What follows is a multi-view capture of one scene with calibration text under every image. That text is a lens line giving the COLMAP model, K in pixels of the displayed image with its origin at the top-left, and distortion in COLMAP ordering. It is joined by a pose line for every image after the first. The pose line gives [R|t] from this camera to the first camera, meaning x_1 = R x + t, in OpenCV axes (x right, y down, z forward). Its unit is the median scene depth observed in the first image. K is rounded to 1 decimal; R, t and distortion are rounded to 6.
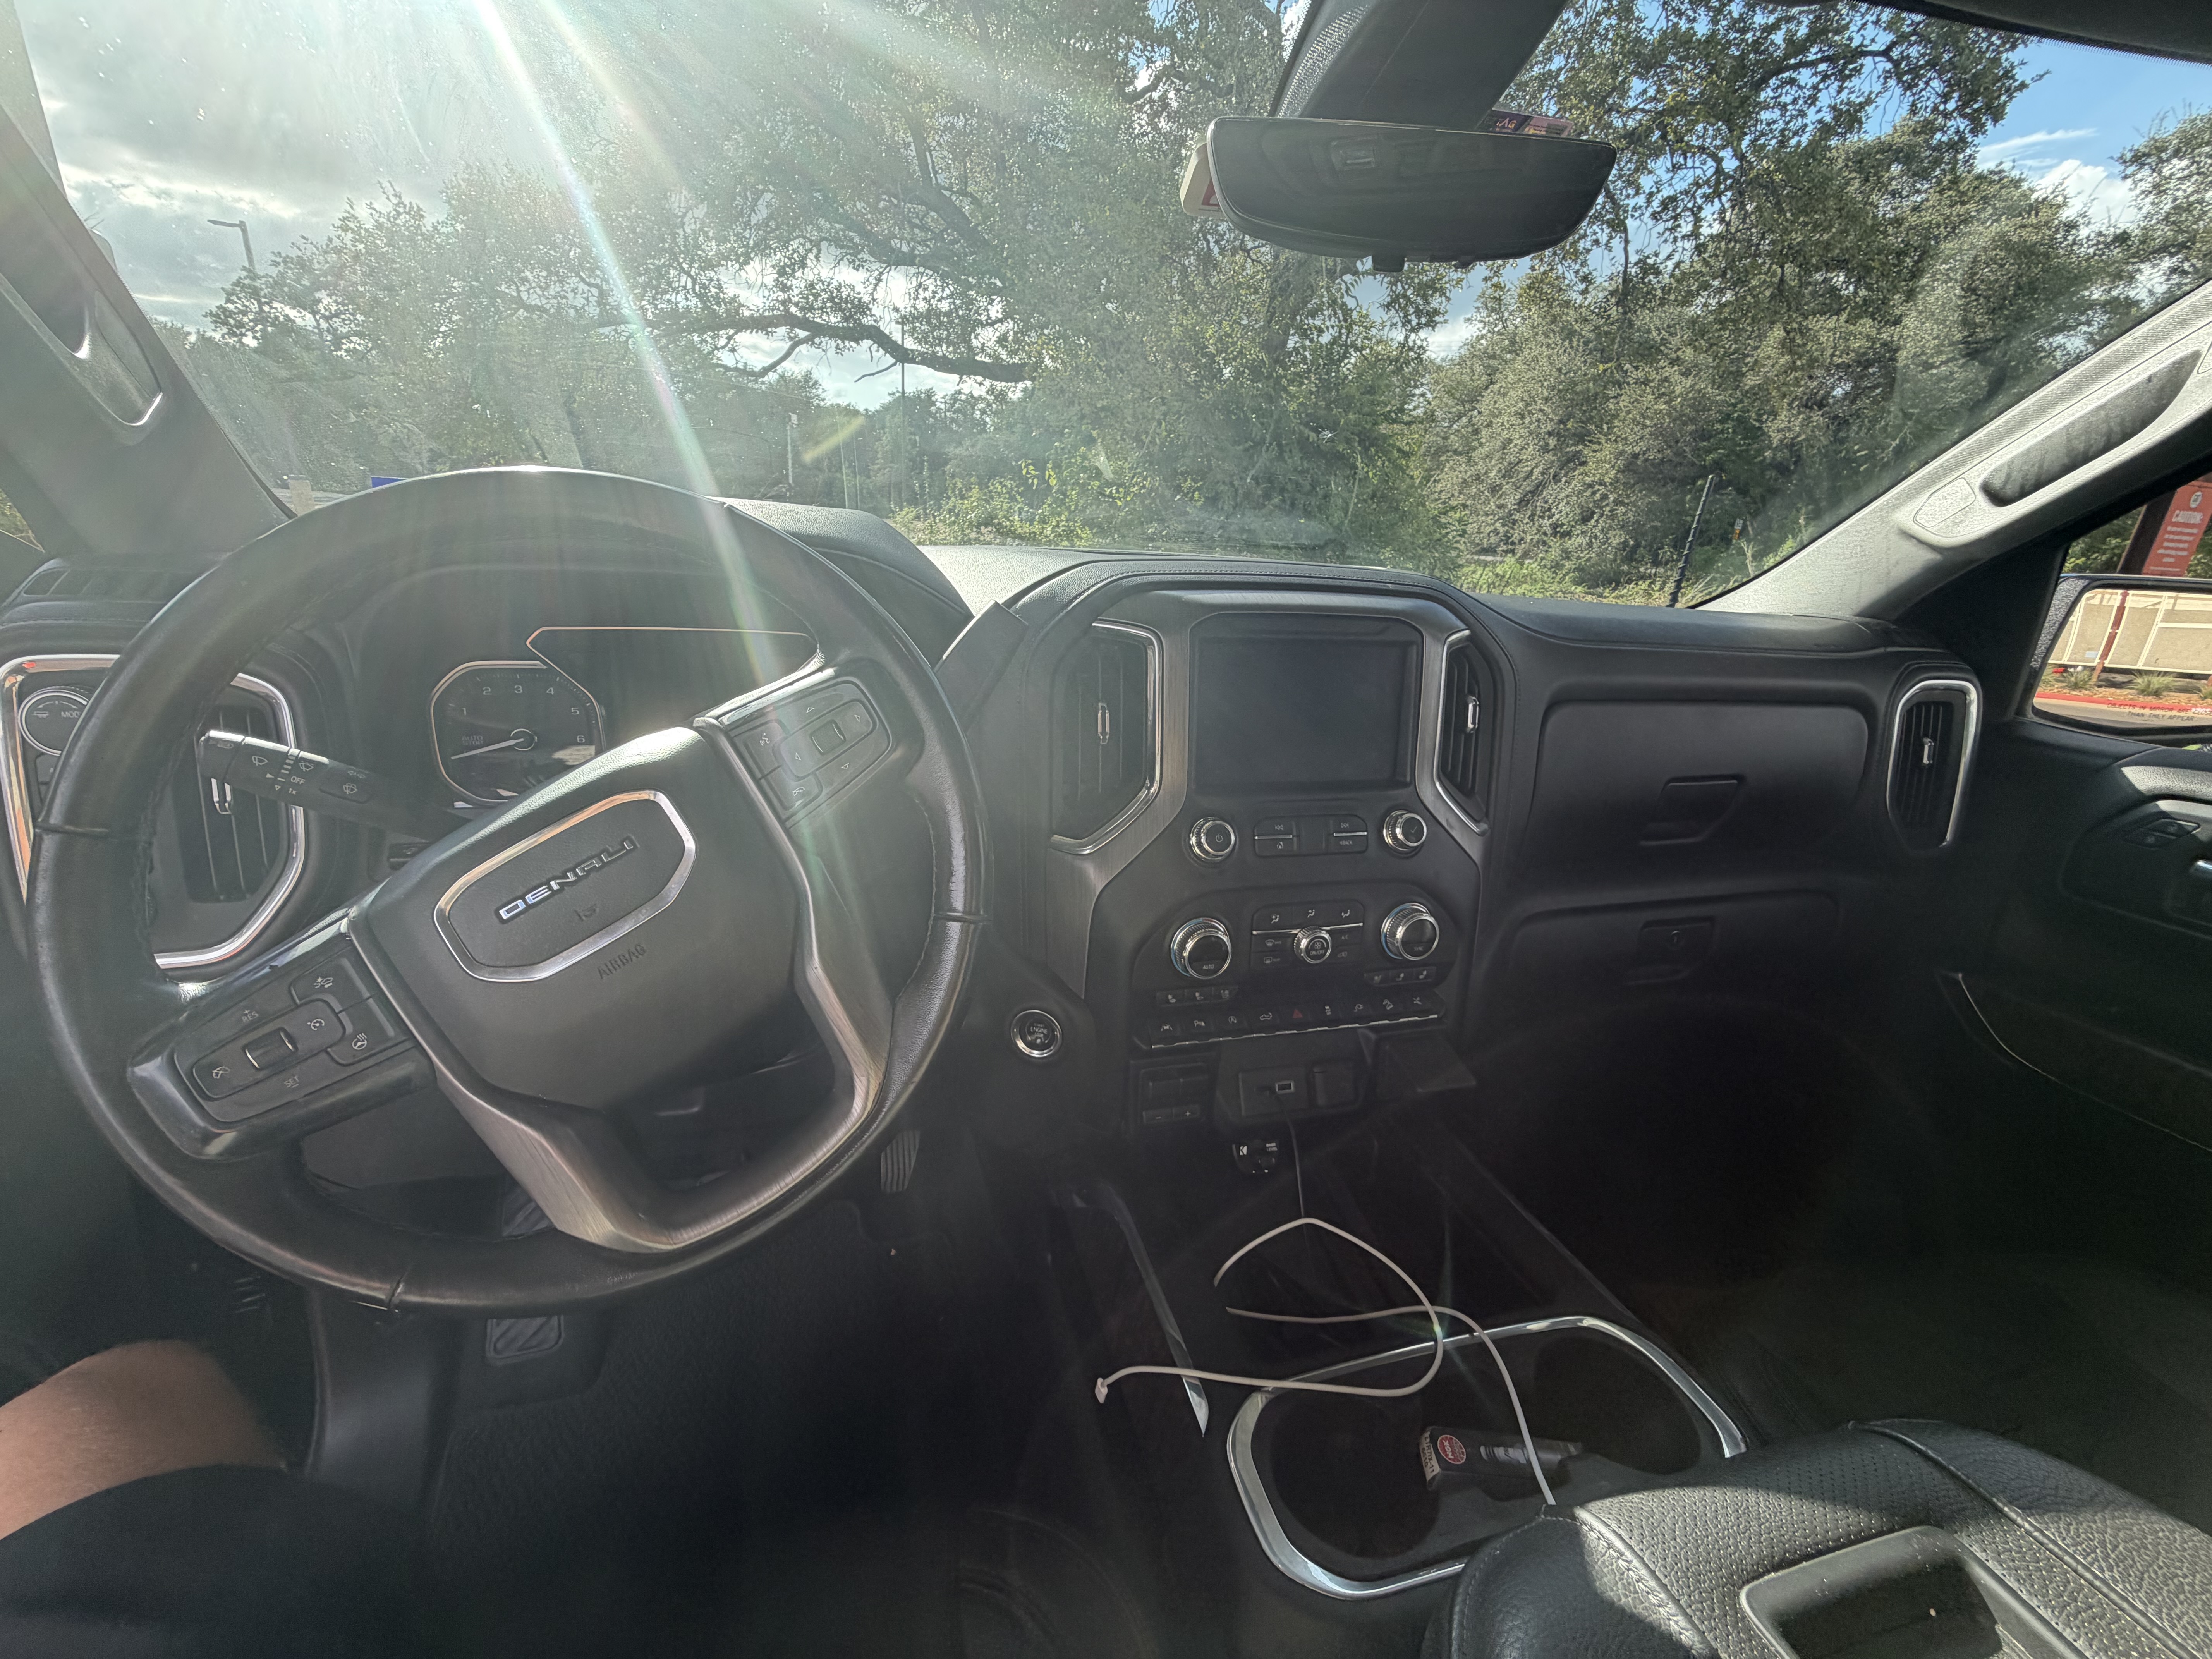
lens RADIAL K [[874.0, 0, 1107.7], [0, 874.0, 847.4], [0, 0, 1]] dist [0.015445, 0.000191]
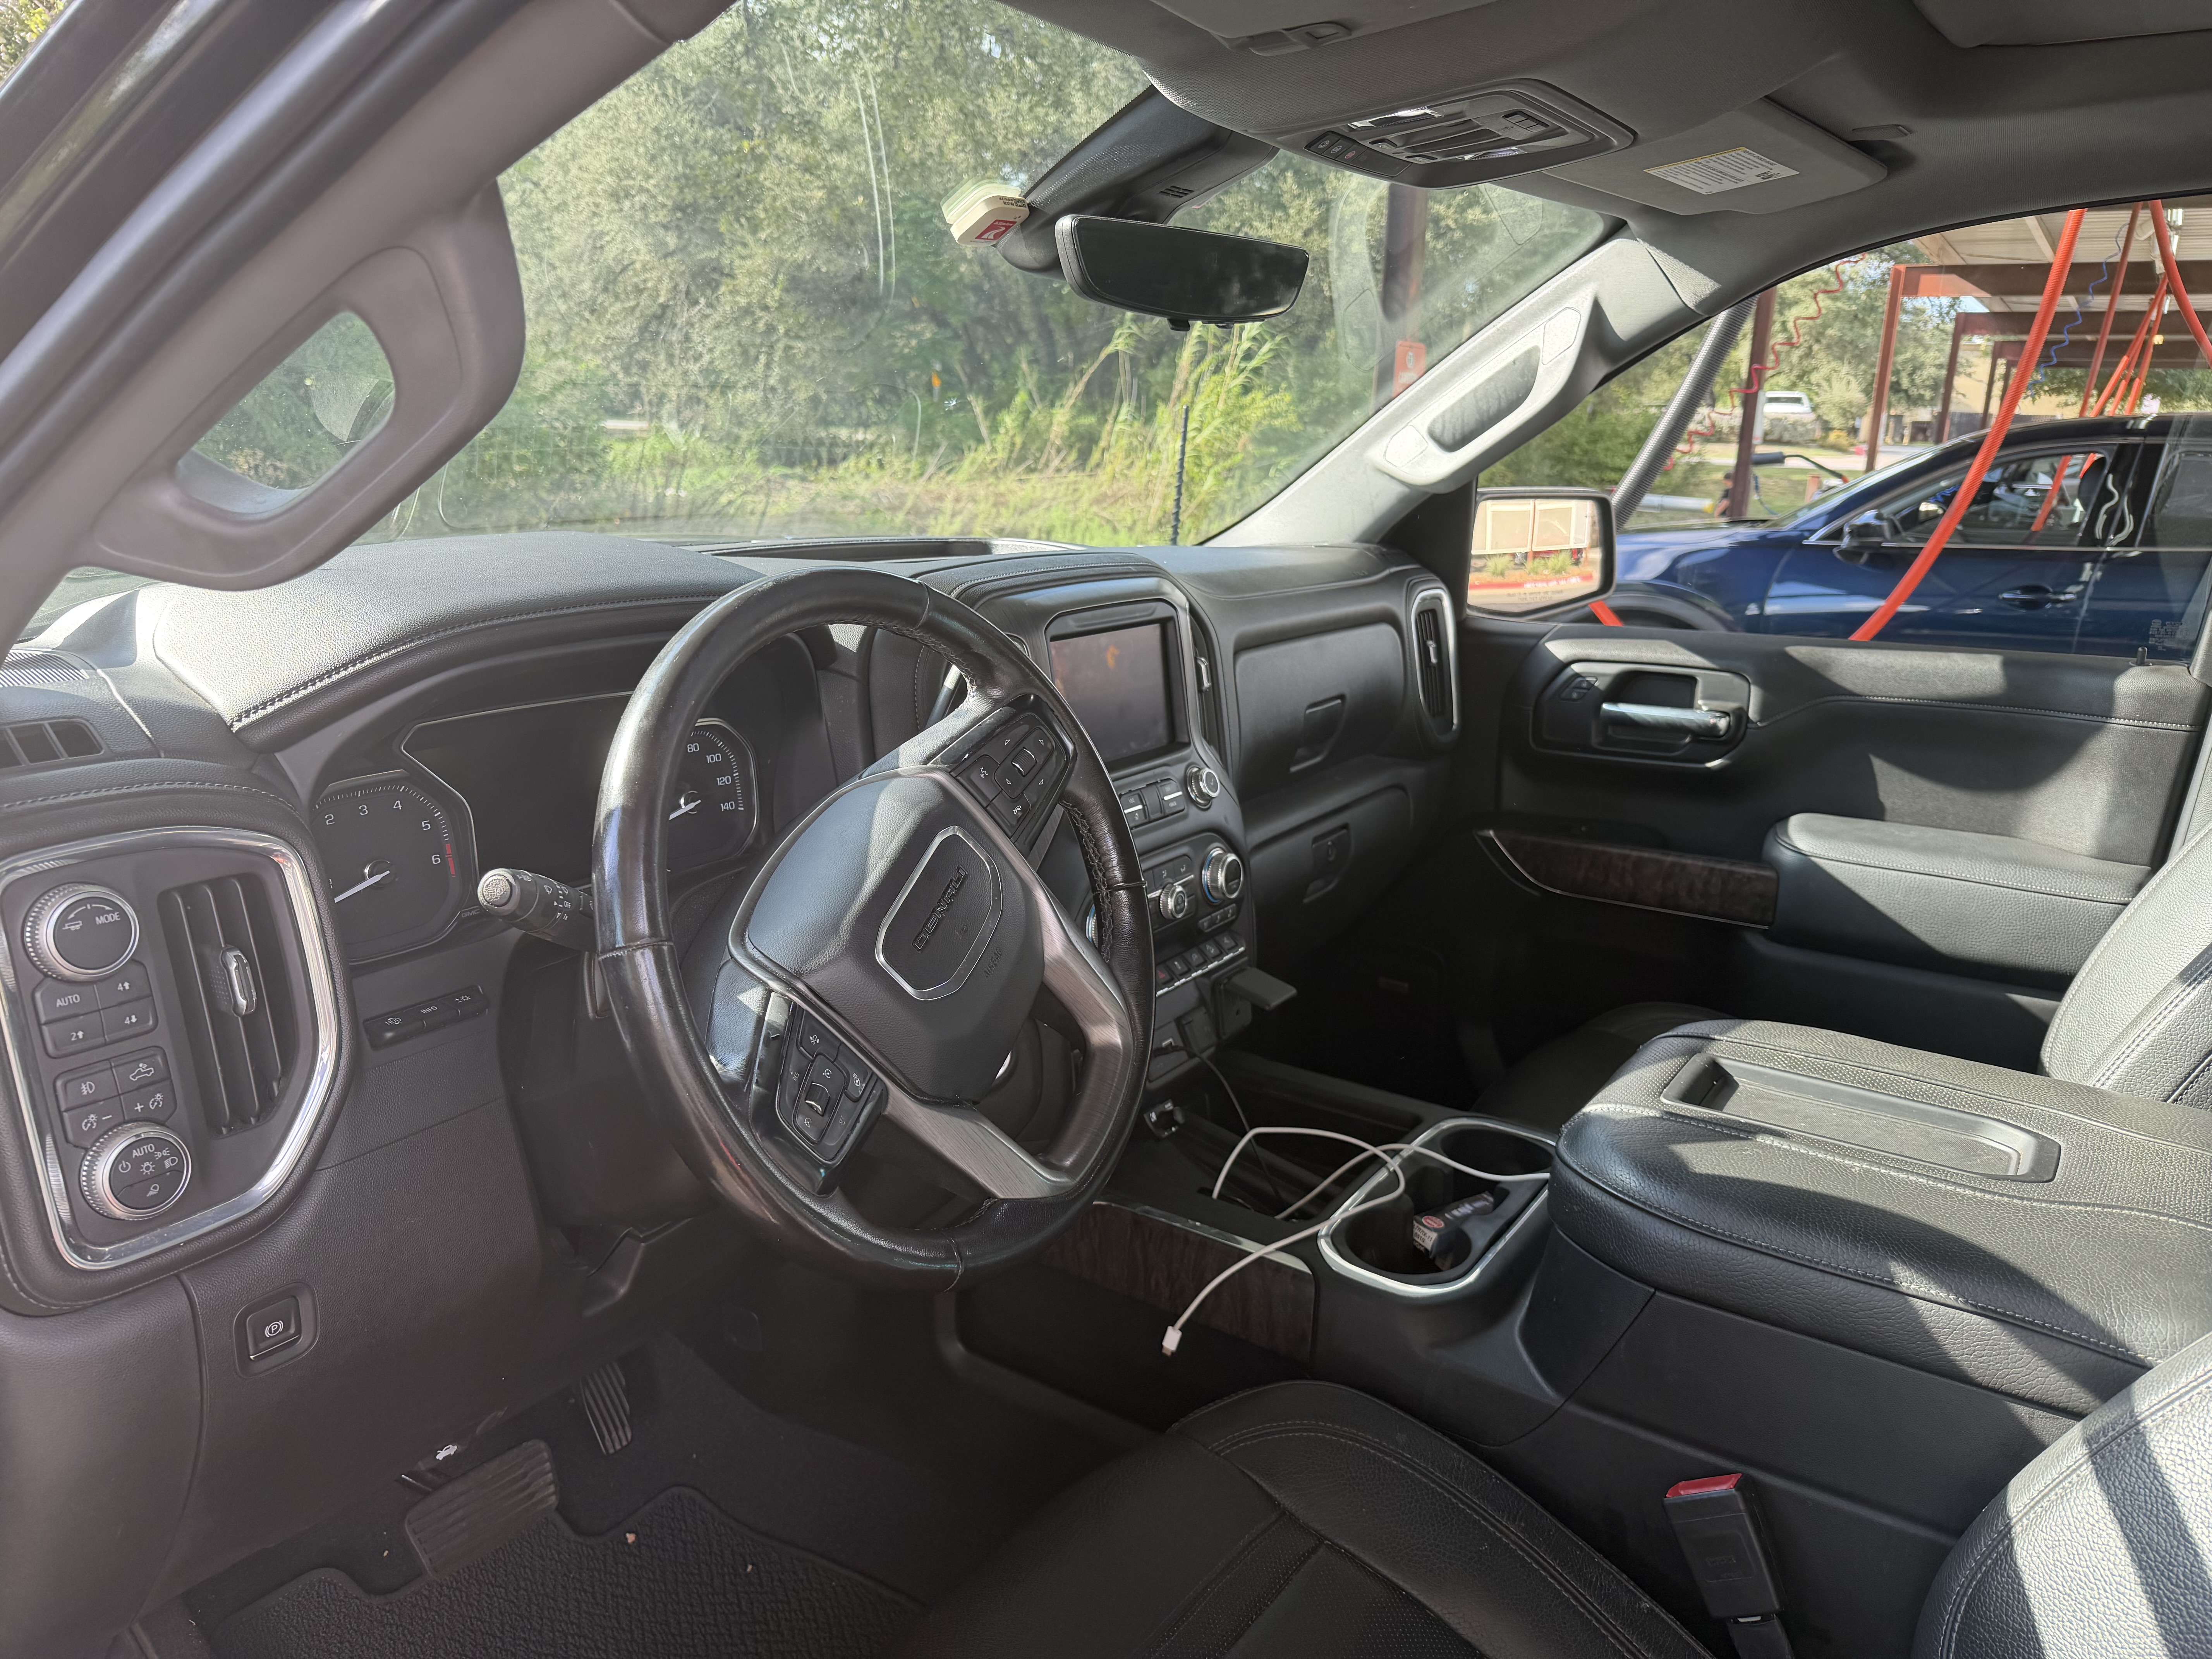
lens RADIAL K [[1548.3, 0, 1107.7], [0, 1548.3, 829.7], [0, 0, 1]] dist [0.095466, 0.002241]
pose [[0.773443, -0.202760, 0.600562, -0.675138], [0.244601, 0.969545, 0.012322, -0.013022], [-0.584770, 0.137368, 0.799483, -0.342409]]
